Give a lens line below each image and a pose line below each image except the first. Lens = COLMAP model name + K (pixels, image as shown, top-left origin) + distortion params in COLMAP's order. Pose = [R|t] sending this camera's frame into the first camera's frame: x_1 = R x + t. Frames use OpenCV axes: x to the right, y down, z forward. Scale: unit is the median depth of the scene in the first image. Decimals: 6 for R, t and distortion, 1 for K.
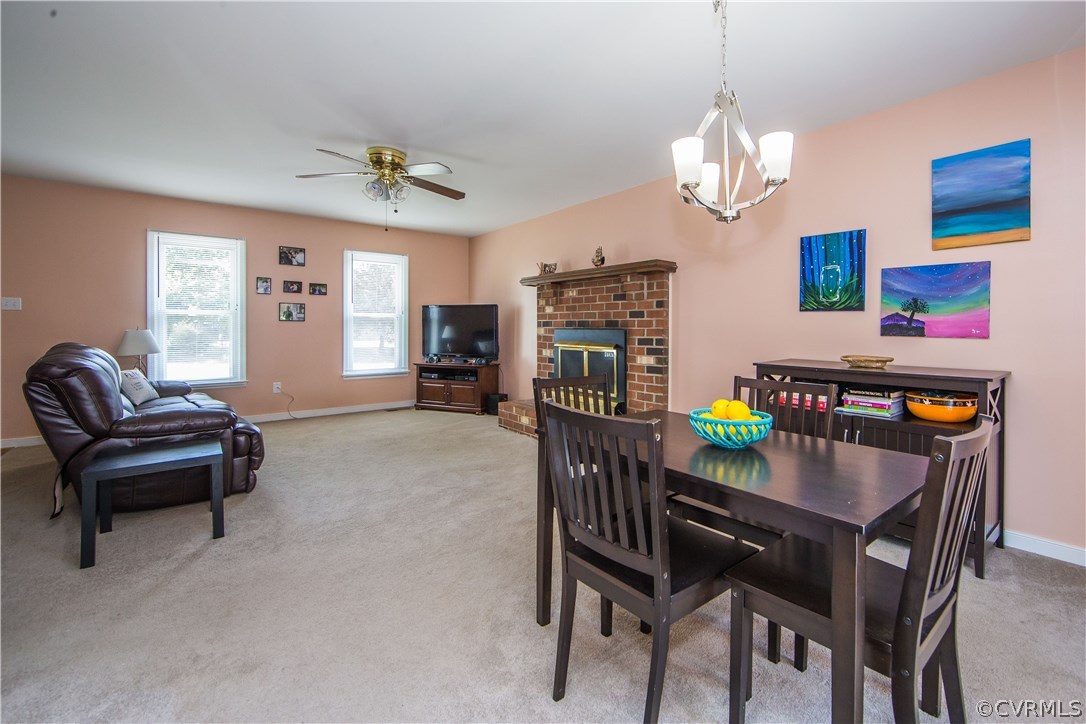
lens RADIAL K [[471.0, 0, 599.5], [0, 471.0, 329.8], [0, 0, 1]] dist [-0.011642, 0.001583]
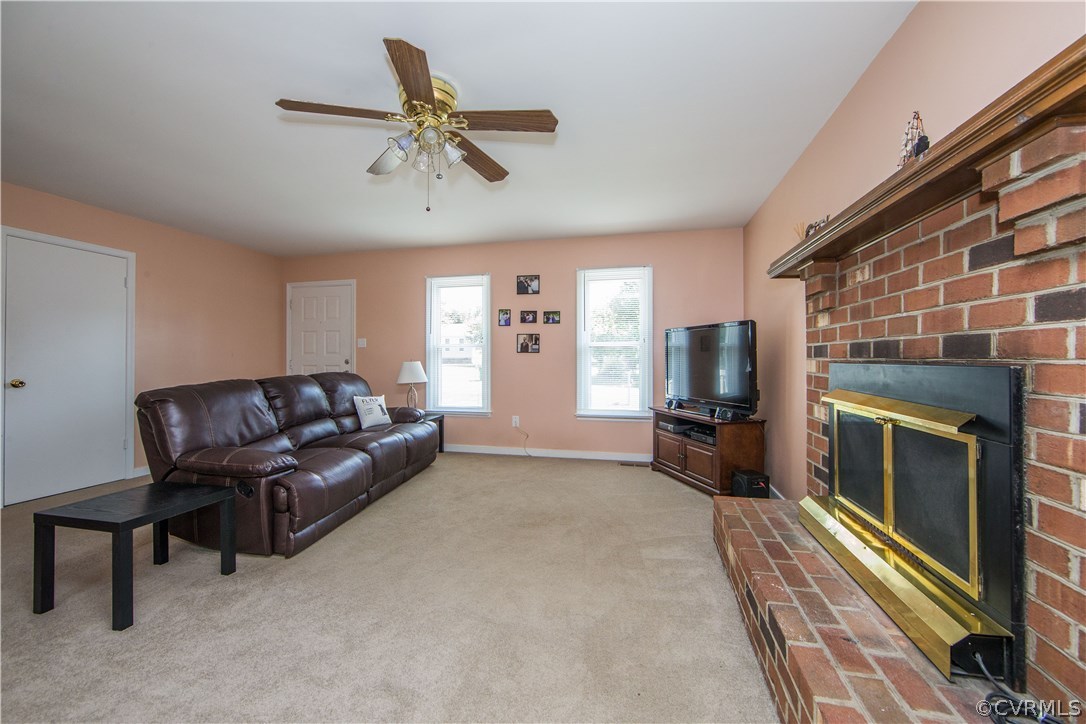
lens RADIAL K [[438.1, 0, 533.9], [0, 438.1, 356.7], [0, 0, 1]] dist [-0.010284, 0.002554]
pose [[0.578947, -0.006482, -0.815340, 0.079130], [-0.001178, 0.999961, -0.008786, -0.003021], [0.815364, 0.006047, 0.578916, 0.513682]]
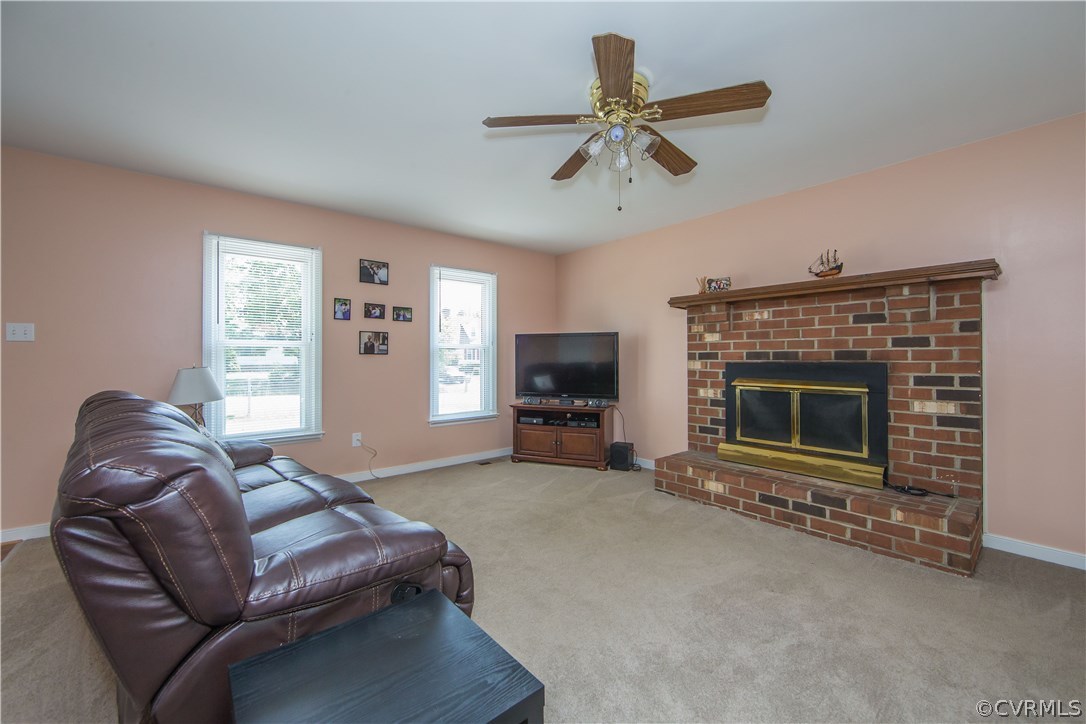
lens RADIAL K [[438.1, 0, 561.8], [0, 438.1, 353.9], [0, 0, 1]] dist [-0.010284, 0.002554]
pose [[0.999978, -0.006540, -0.000870, -0.352234], [0.006527, 0.999877, -0.014231, -0.007092], [0.000963, 0.014225, 0.999898, 0.275640]]
